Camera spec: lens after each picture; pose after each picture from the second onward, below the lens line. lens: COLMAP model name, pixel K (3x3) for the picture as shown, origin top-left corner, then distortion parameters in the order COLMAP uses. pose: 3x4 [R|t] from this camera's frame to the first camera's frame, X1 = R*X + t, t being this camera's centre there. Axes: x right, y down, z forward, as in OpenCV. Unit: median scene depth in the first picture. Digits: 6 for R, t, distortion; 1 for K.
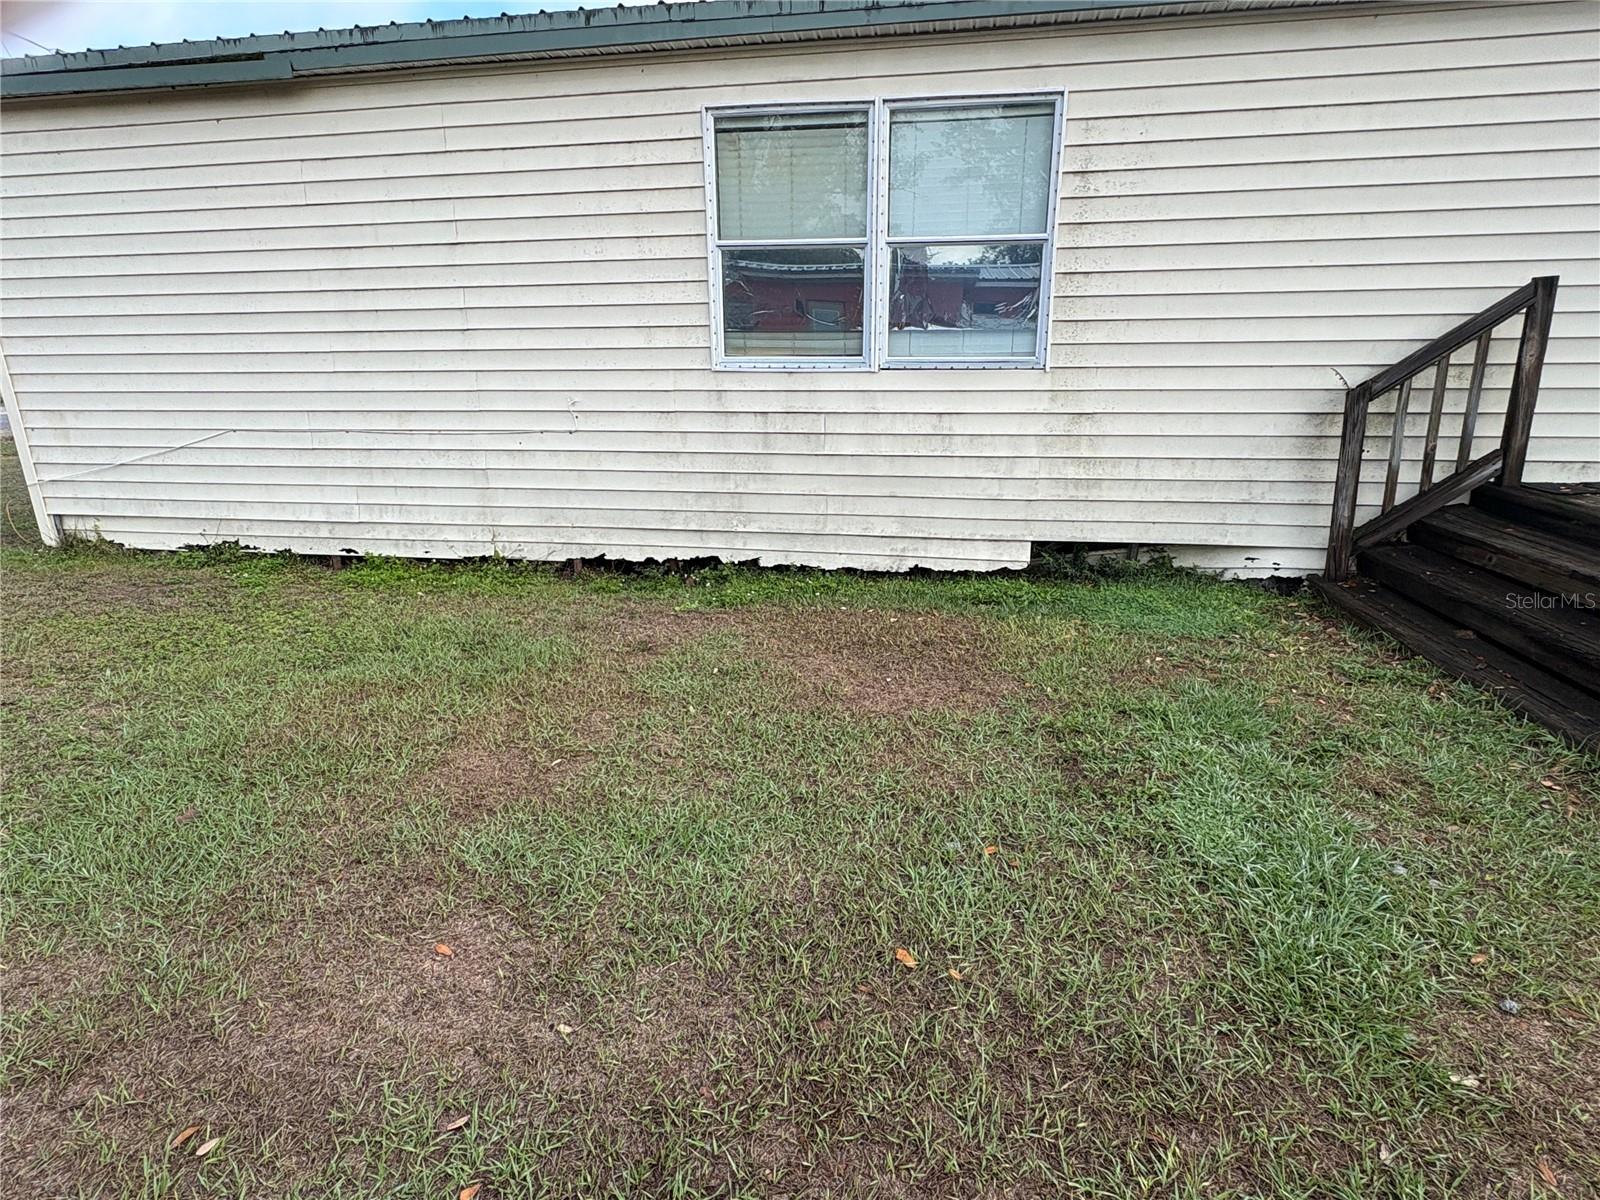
lens RADIAL K [[829.7, 0, 800.0], [0, 829.7, 600.0], [0, 0, 1]] dist [0.000634, 0.000697]
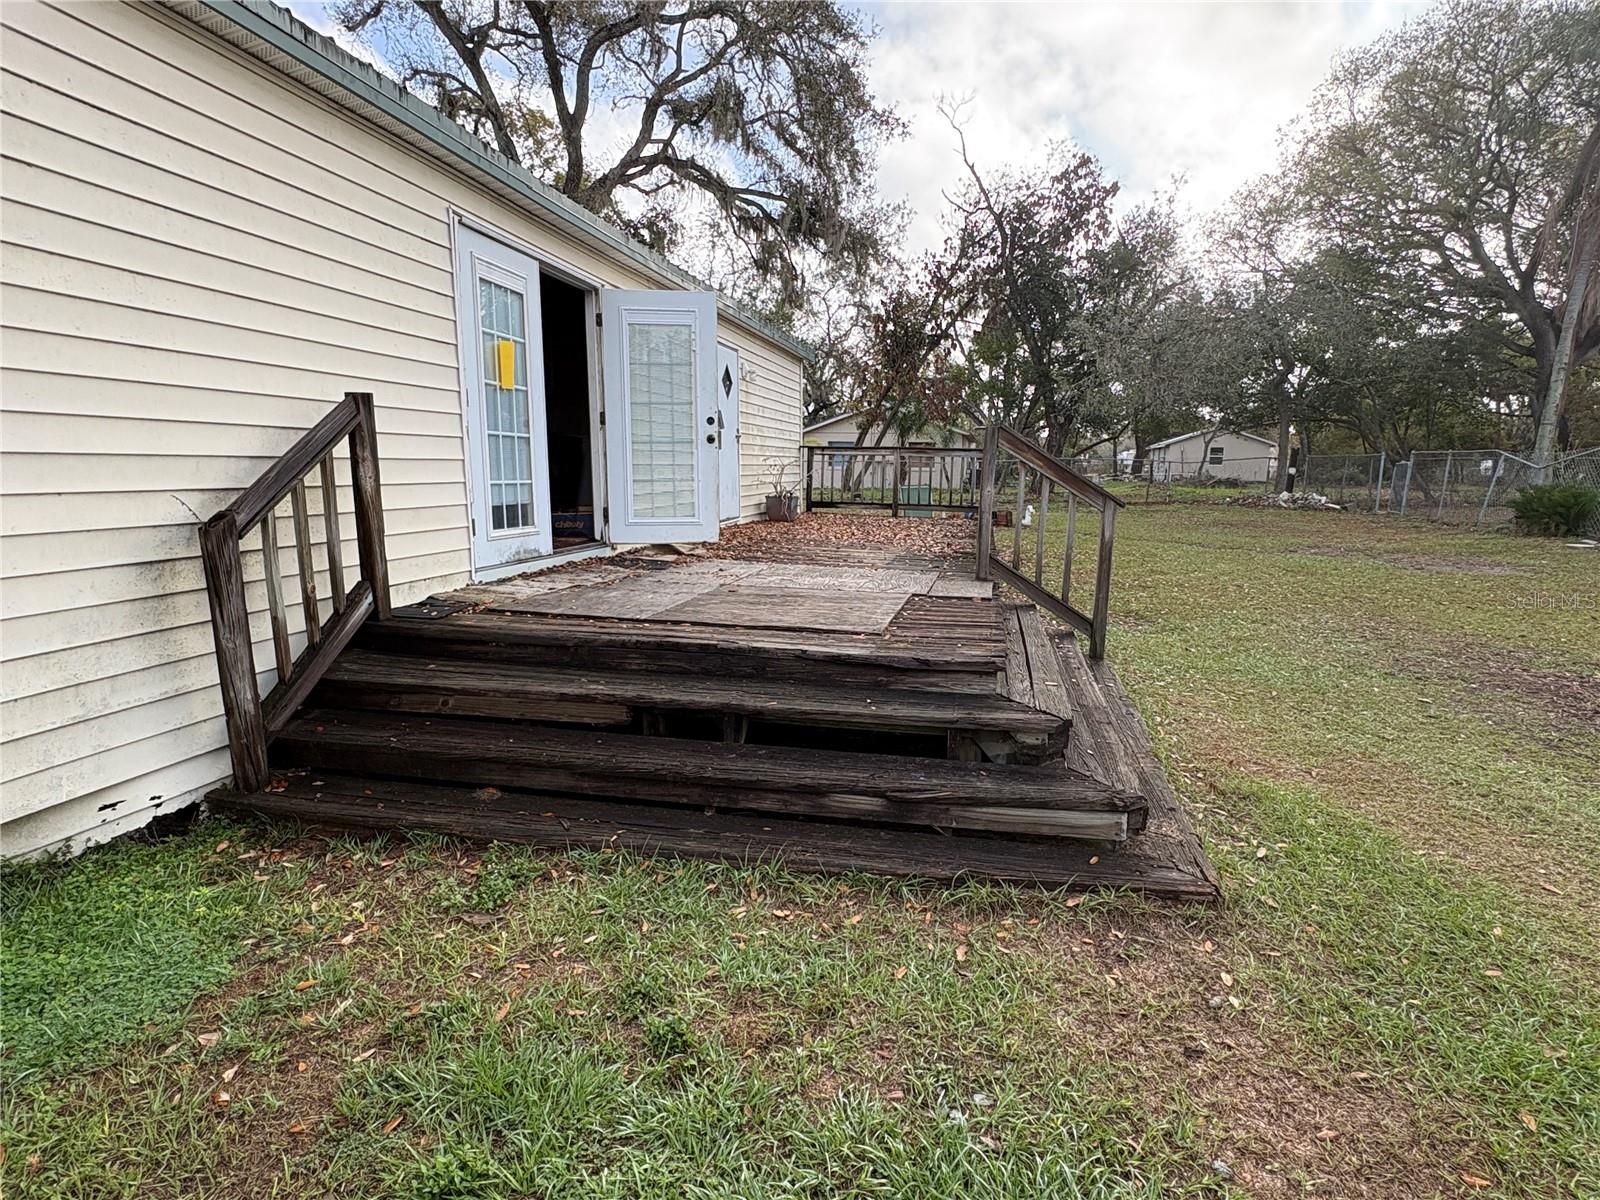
lens RADIAL K [[822.0, 0, 807.7], [0, 822.0, 594.8], [0, 0, 1]] dist [0.000724, 0.000075]
pose [[0.041244, -0.141947, 0.989015, 0.002865], [0.268923, 0.954906, 0.125837, -0.132865], [-0.962278, 0.260778, 0.077557, 0.432790]]
